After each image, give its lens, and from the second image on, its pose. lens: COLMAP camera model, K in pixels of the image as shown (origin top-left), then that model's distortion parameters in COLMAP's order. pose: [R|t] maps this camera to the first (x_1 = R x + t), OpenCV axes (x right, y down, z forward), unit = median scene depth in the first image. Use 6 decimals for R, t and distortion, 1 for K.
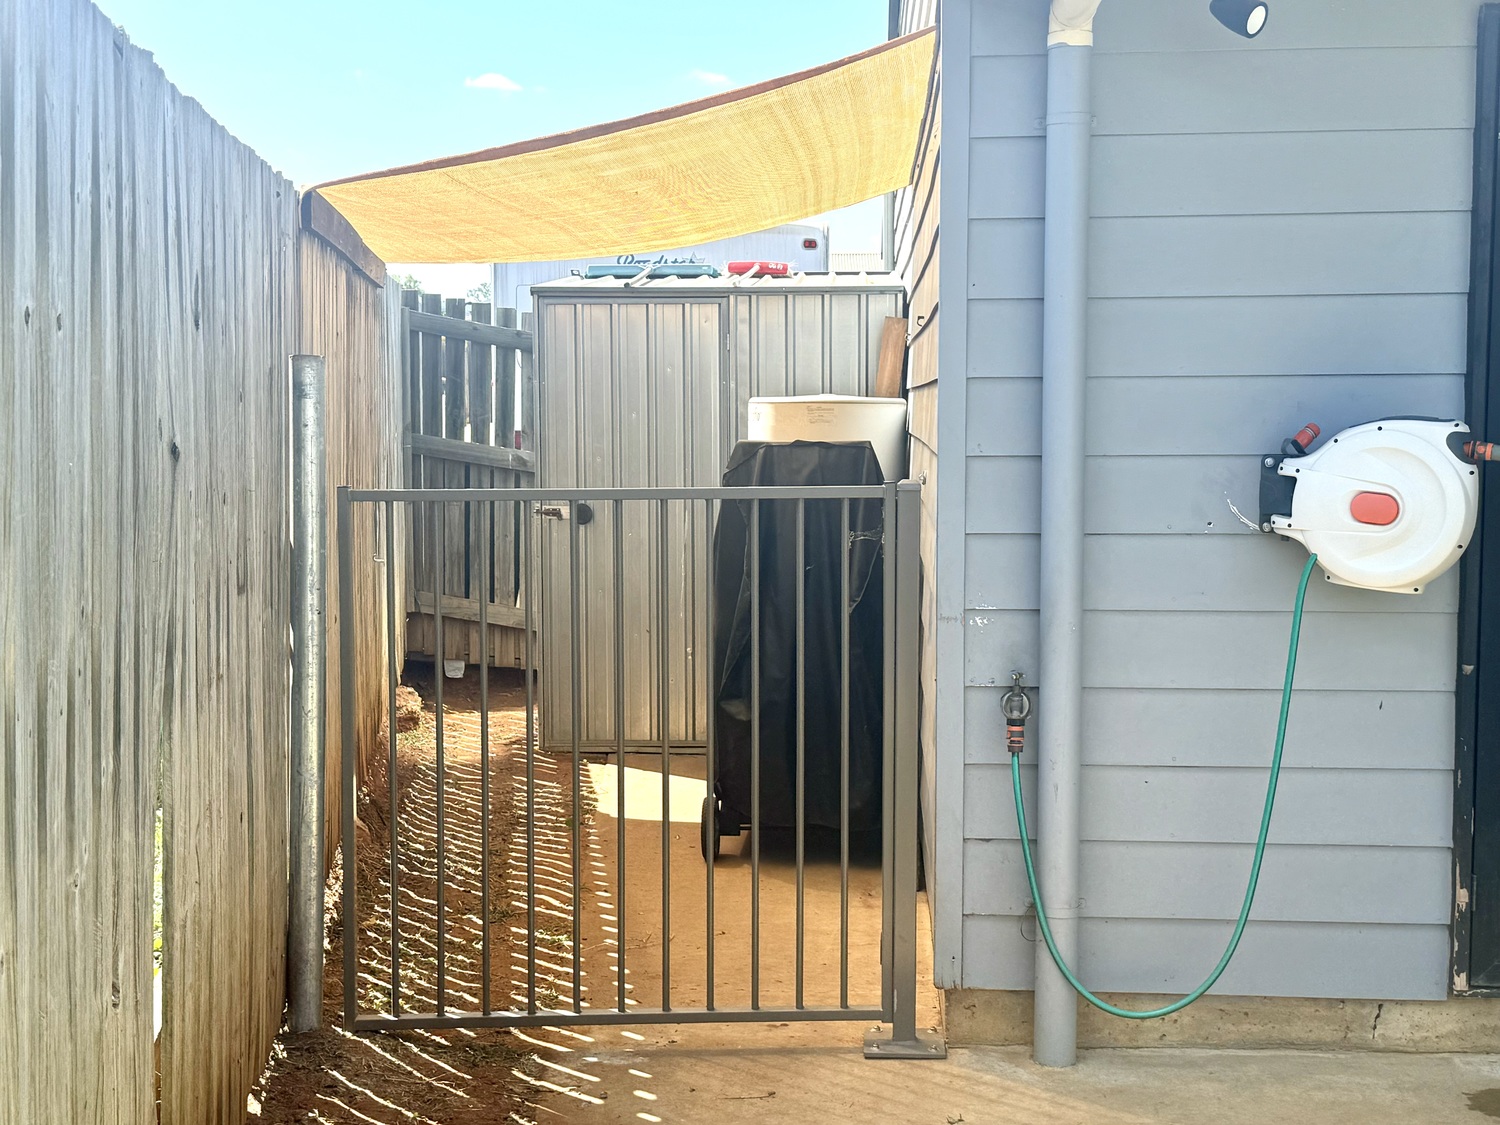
lens RADIAL K [[1784.9, 0, 750.0], [0, 1784.9, 562.5], [0, 0, 1]] dist [0.155300, -0.009501]
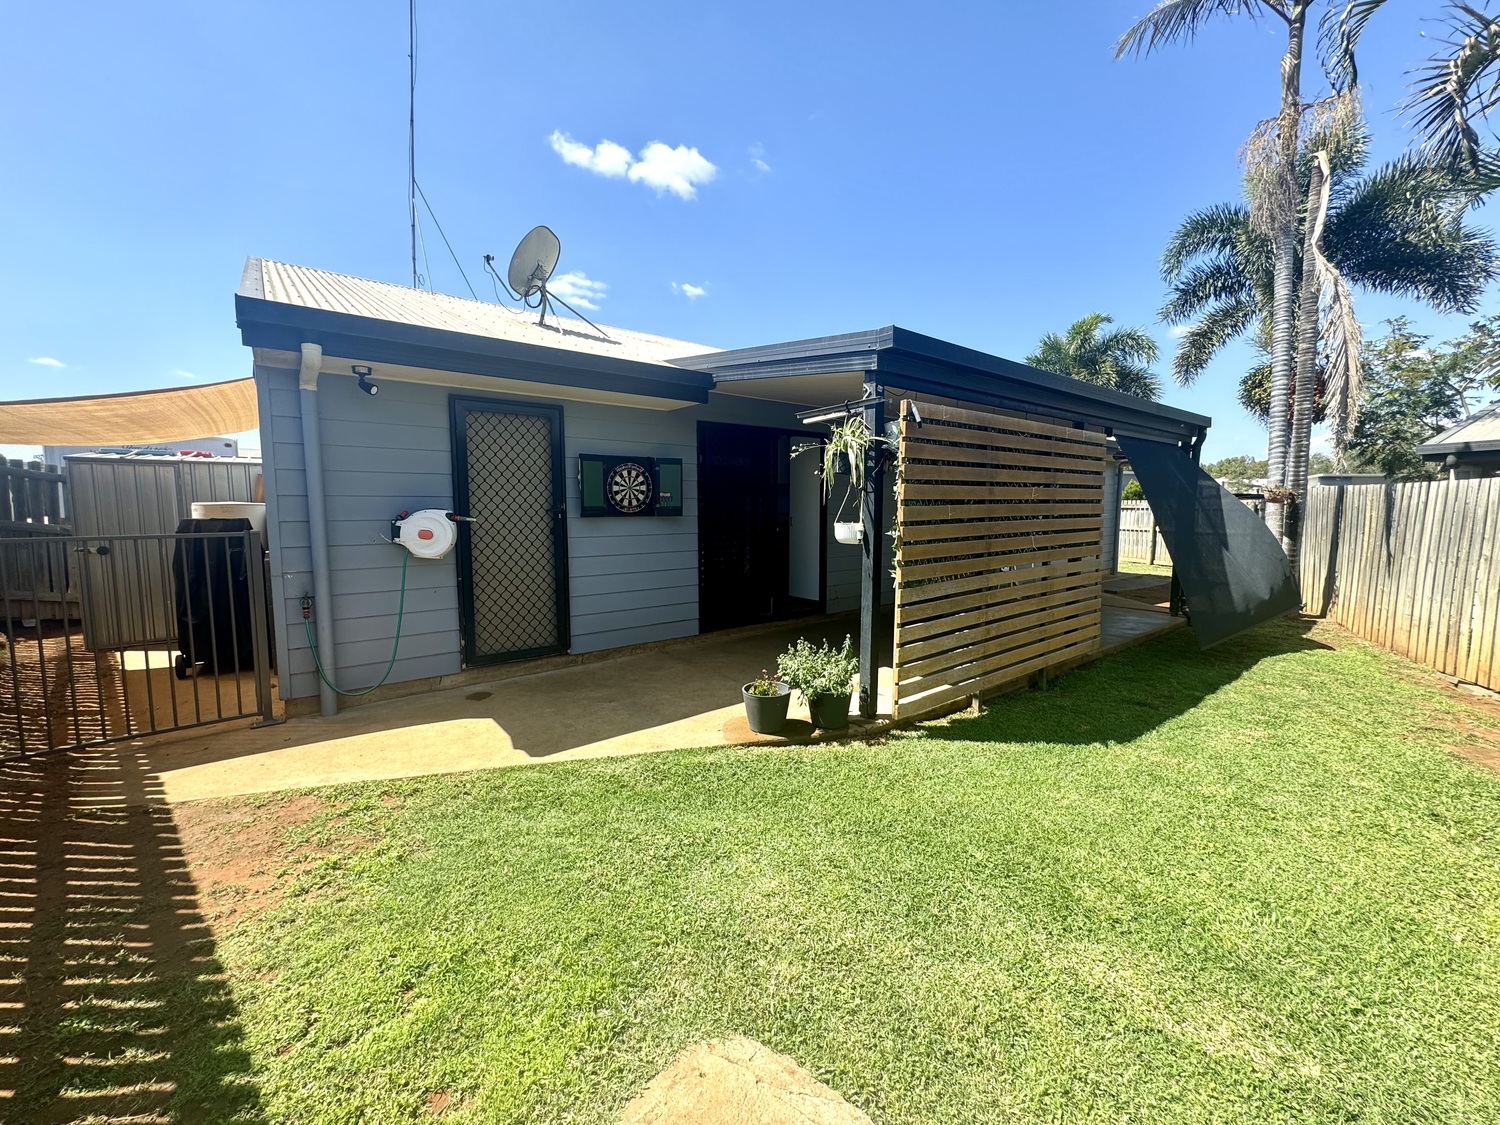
lens RADIAL K [[597.3, 0, 750.0], [0, 597.3, 562.5], [0, 0, 1]] dist [0.001255, 0.000890]
pose [[0.763599, -0.060515, 0.642849, 0.073980], [0.060756, 0.997915, 0.021770, 0.033895], [-0.642827, 0.022433, 0.765683, -0.257046]]
